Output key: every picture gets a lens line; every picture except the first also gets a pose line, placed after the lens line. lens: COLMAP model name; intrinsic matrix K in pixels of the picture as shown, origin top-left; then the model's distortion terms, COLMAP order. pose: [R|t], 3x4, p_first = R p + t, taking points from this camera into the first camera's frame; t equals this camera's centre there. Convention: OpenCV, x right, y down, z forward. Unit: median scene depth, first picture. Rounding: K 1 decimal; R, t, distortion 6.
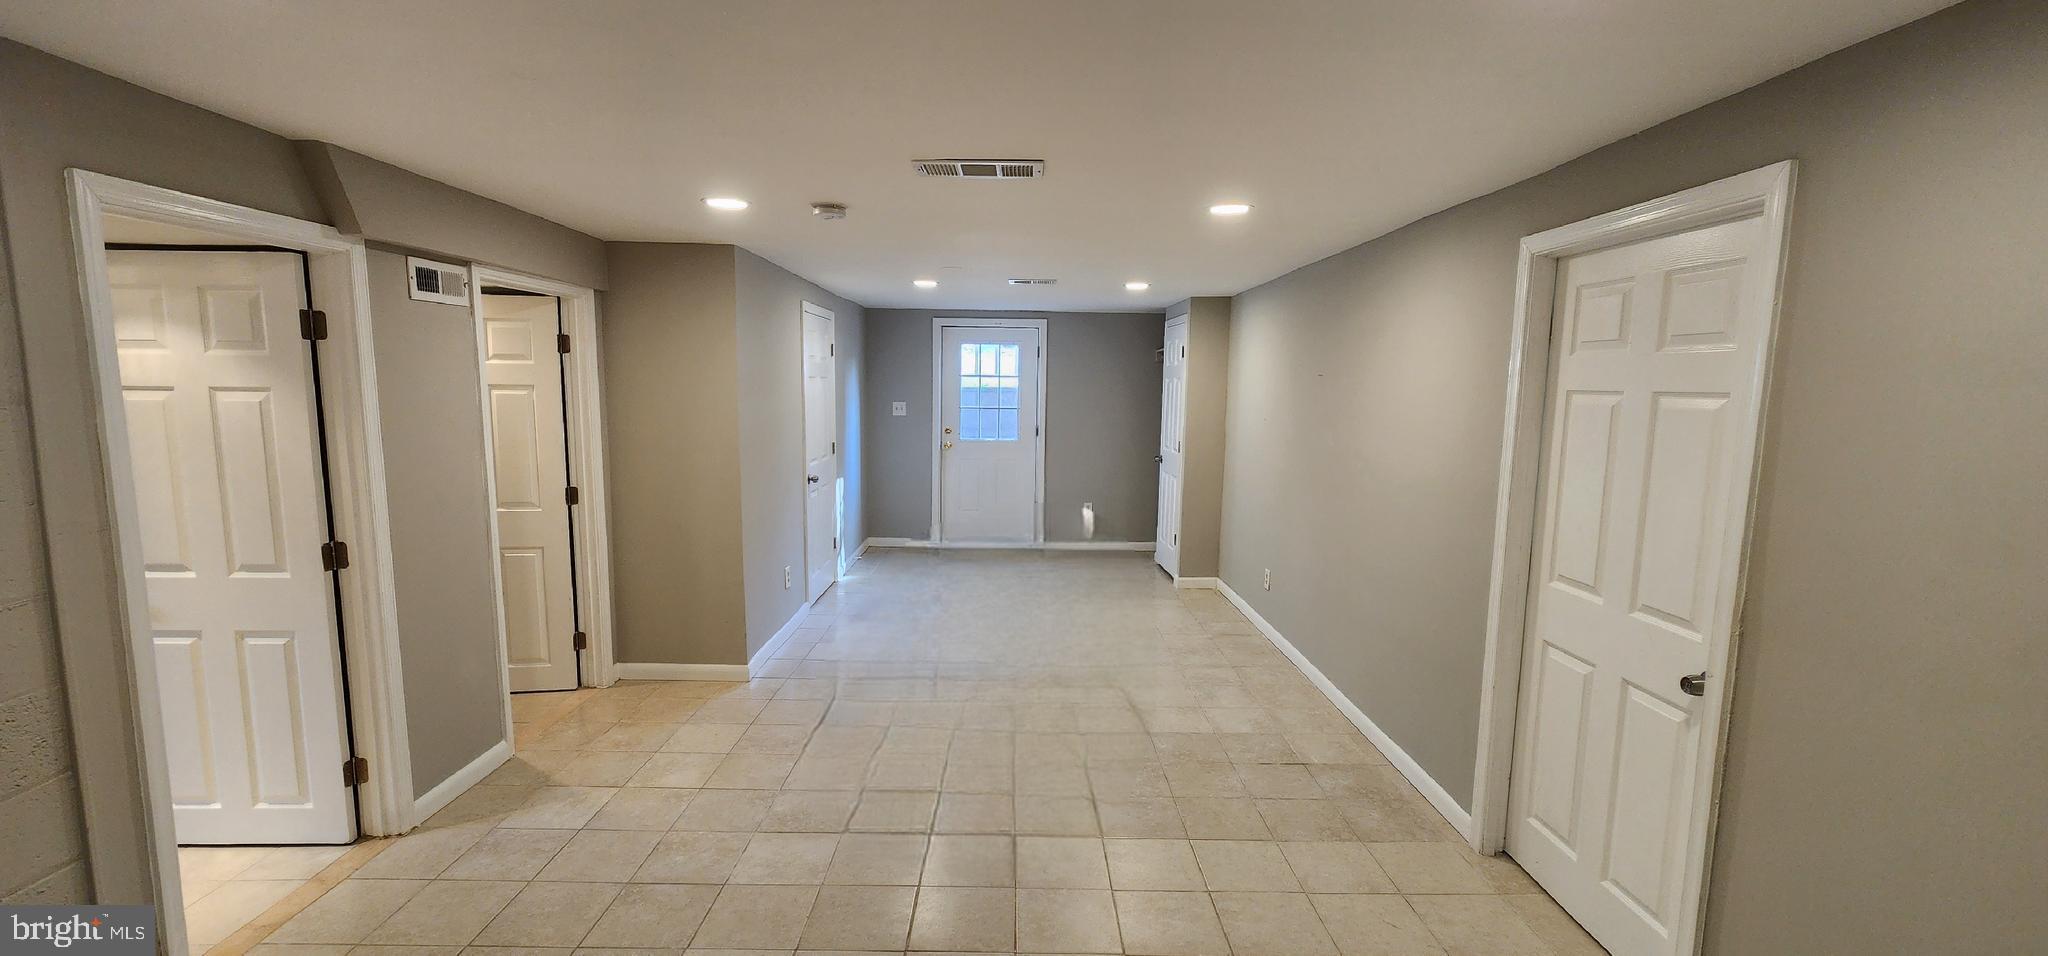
lens RADIAL K [[836.6, 0, 1015.9], [0, 836.6, 490.6], [0, 0, 1]] dist [-0.000998, -0.000109]
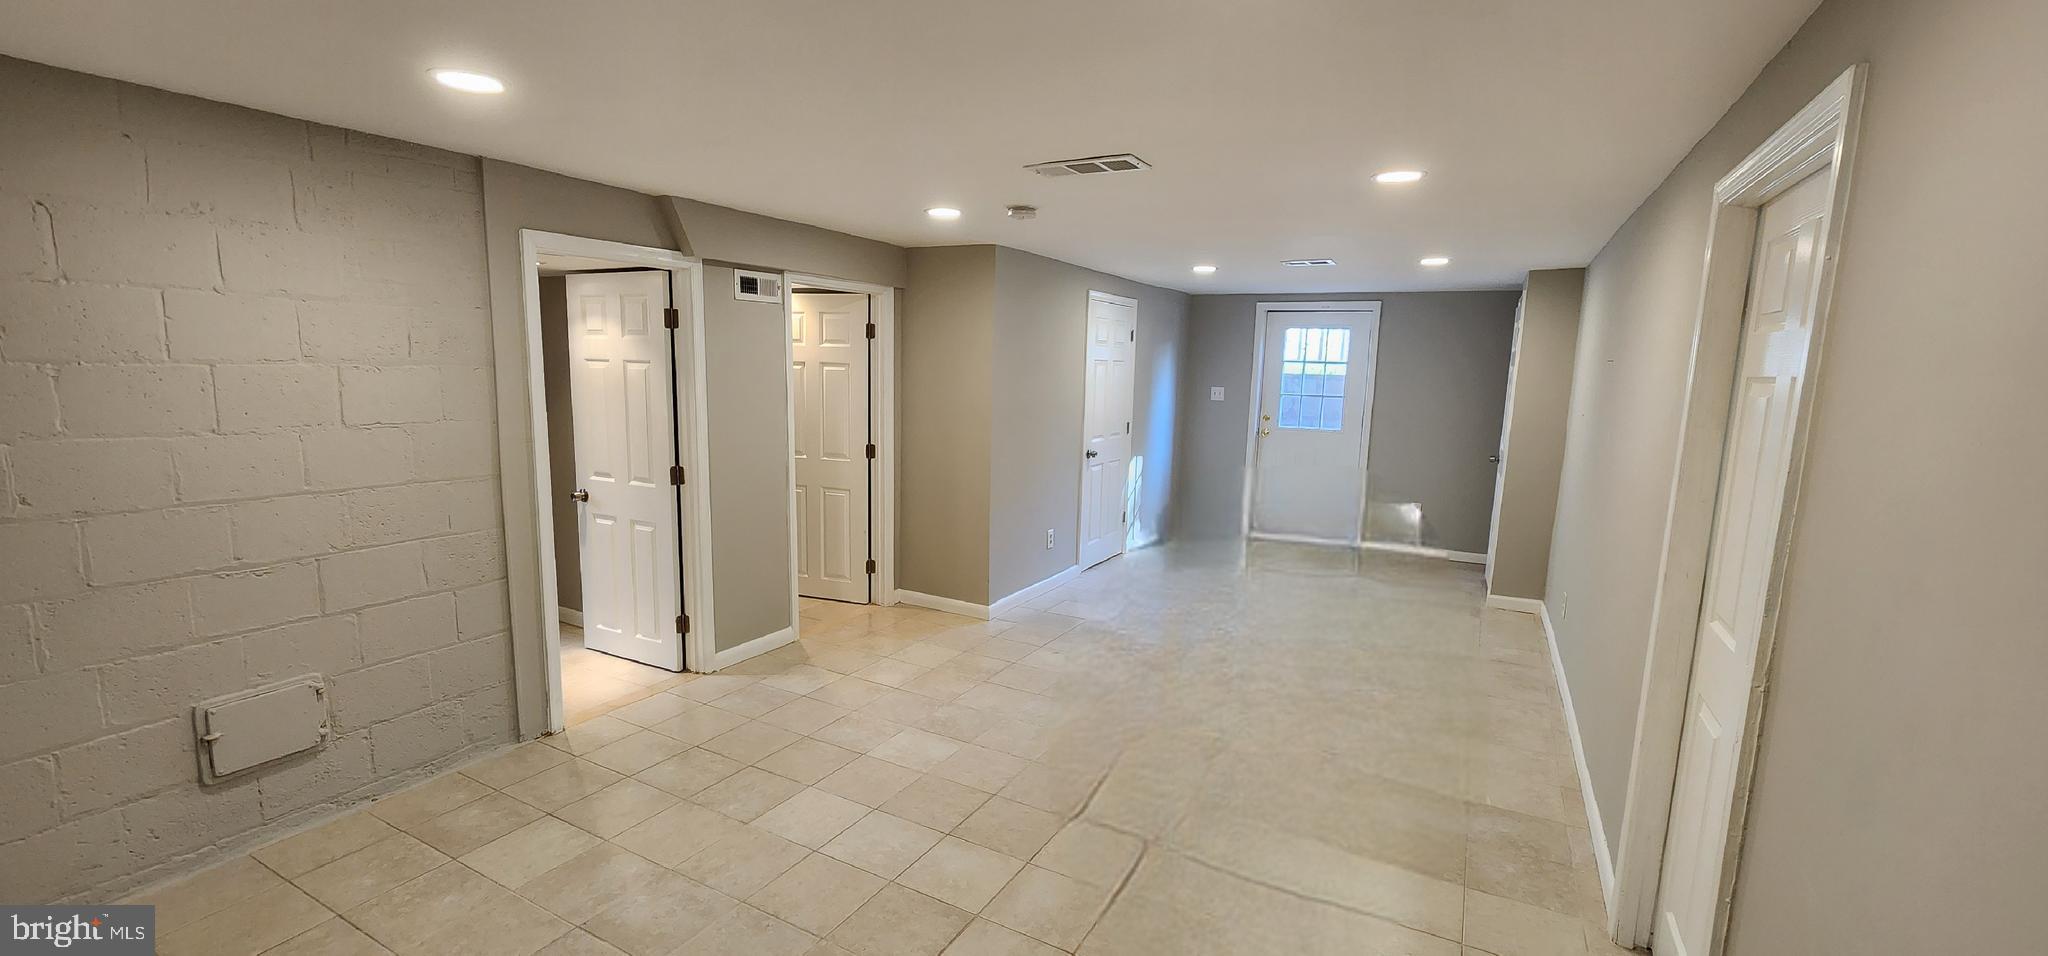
lens RADIAL K [[840.8, 0, 1017.7], [0, 840.8, 490.2], [0, 0, 1]] dist [0.001311, -0.000111]
pose [[0.871926, 0.082149, -0.482698, 0.342928], [-0.076114, 0.996582, 0.032117, 0.008664], [0.483686, 0.008737, 0.875198, -0.007768]]
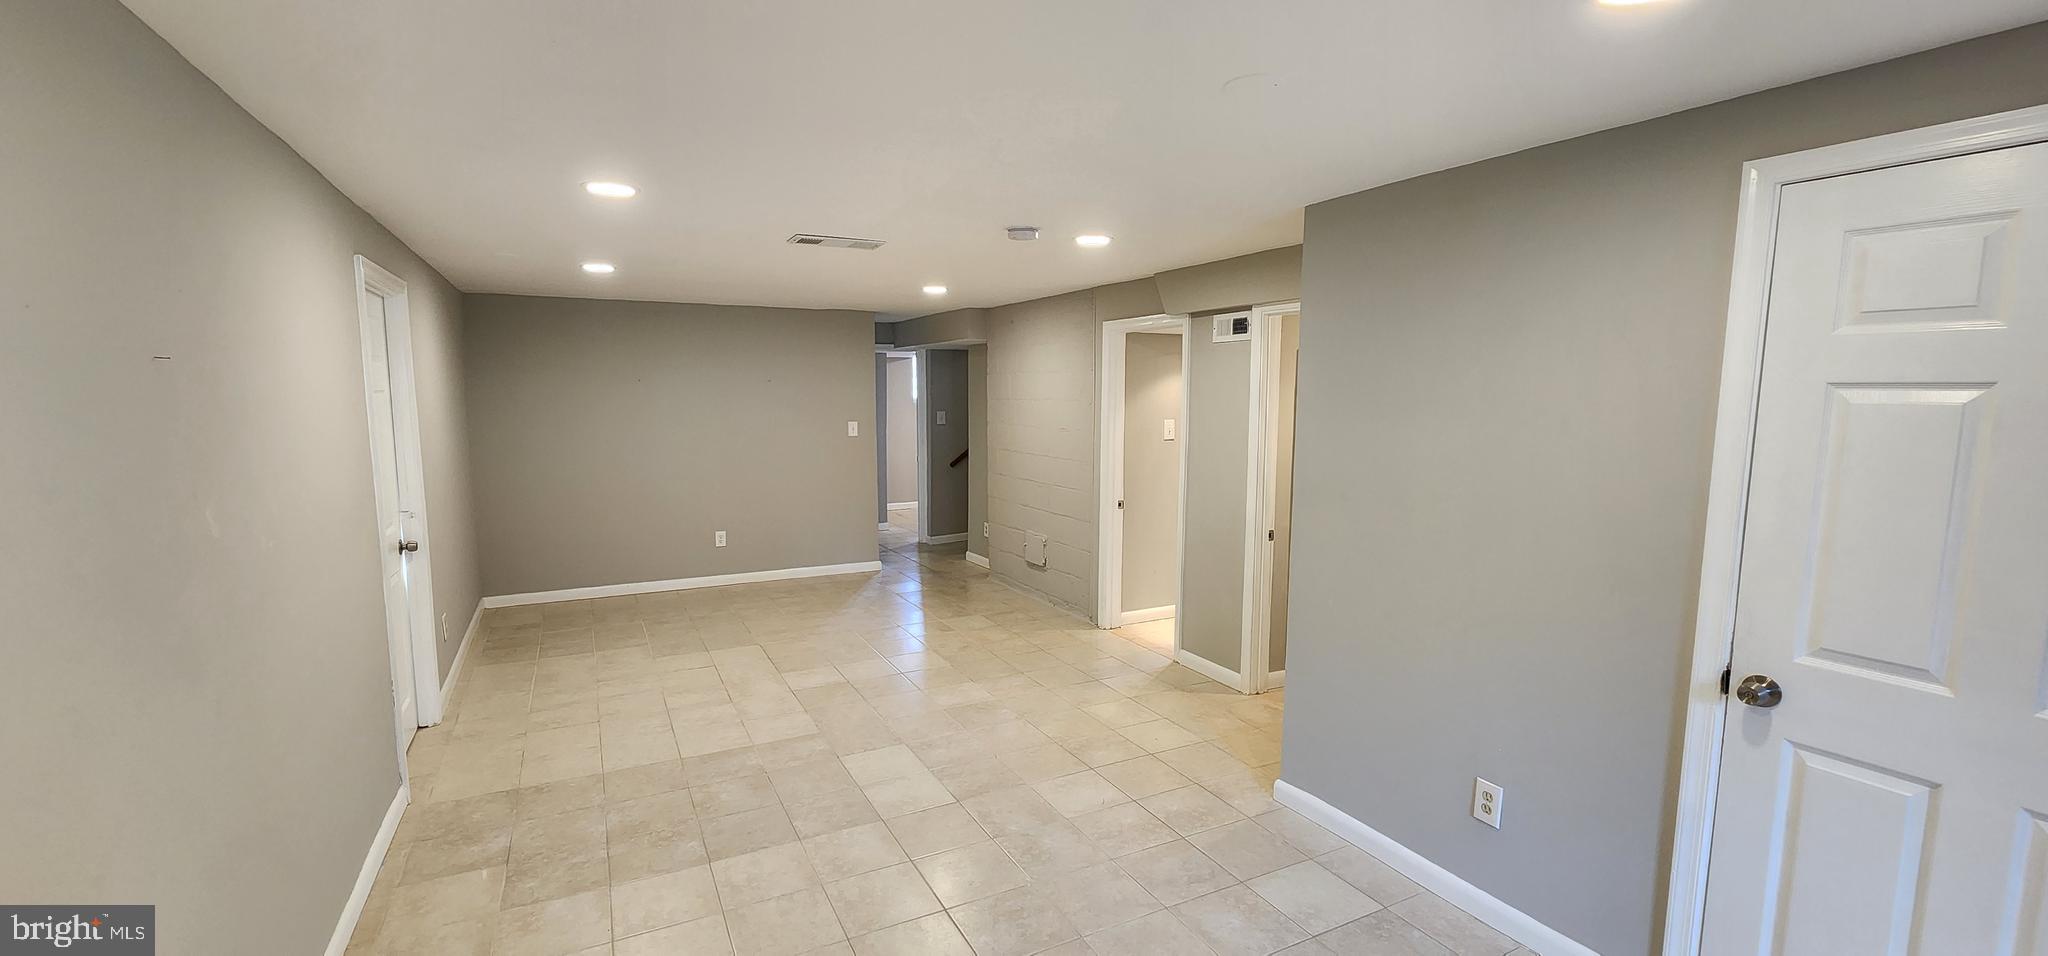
lens RADIAL K [[840.8, 0, 1017.7], [0, 840.8, 490.2], [0, 0, 1]] dist [0.001311, -0.000111]
pose [[-0.887165, 0.039735, -0.459739, 0.277438], [-0.072867, 0.971723, 0.224599, -0.244601], [0.455663, 0.232756, -0.859183, 1.903671]]
